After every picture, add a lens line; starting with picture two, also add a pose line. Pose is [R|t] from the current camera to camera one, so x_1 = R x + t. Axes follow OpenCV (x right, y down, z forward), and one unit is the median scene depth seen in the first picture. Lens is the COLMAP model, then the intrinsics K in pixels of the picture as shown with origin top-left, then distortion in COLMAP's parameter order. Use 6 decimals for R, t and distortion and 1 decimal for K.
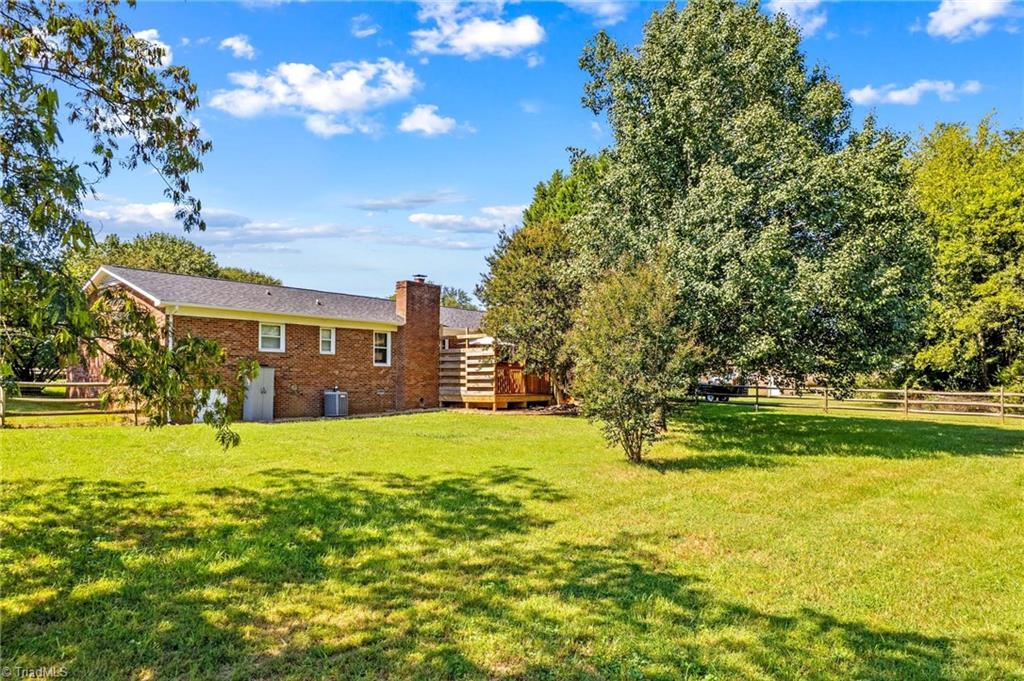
lens RADIAL K [[697.7, 0, 489.1], [0, 697.7, 359.2], [0, 0, 1]] dist [-0.029711, 0.002408]
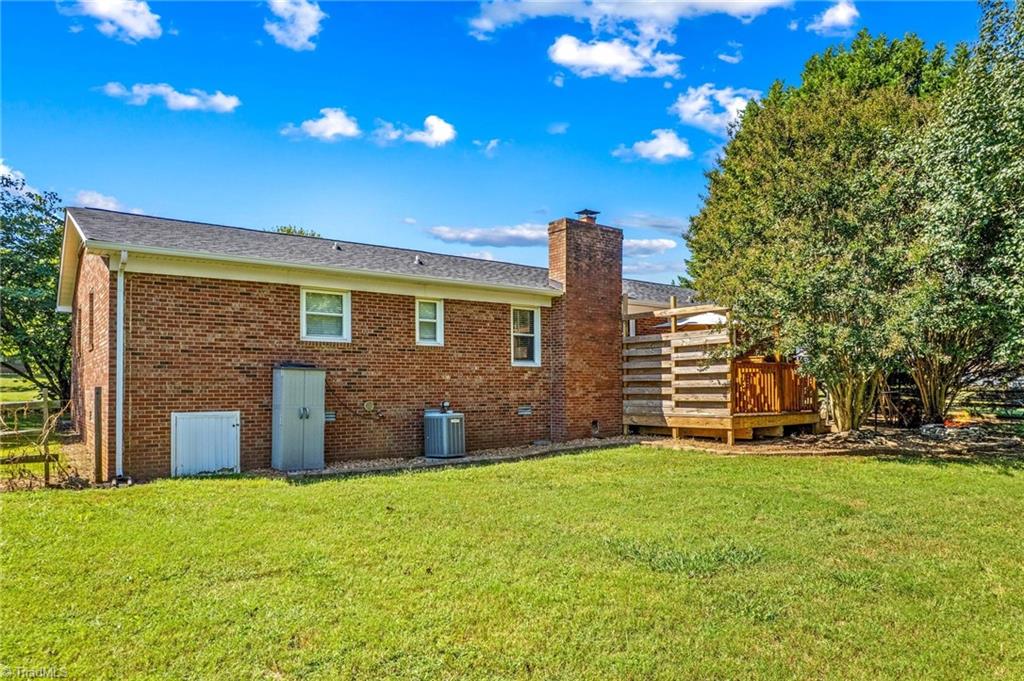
lens RADIAL K [[697.7, 0, 489.1], [0, 697.7, 359.2], [0, 0, 1]] dist [-0.029711, 0.002408]
pose [[0.977366, -0.016542, -0.210906, -0.059965], [0.015324, 0.999855, -0.007410, 0.007963], [0.210998, 0.004010, 0.977478, 0.417570]]
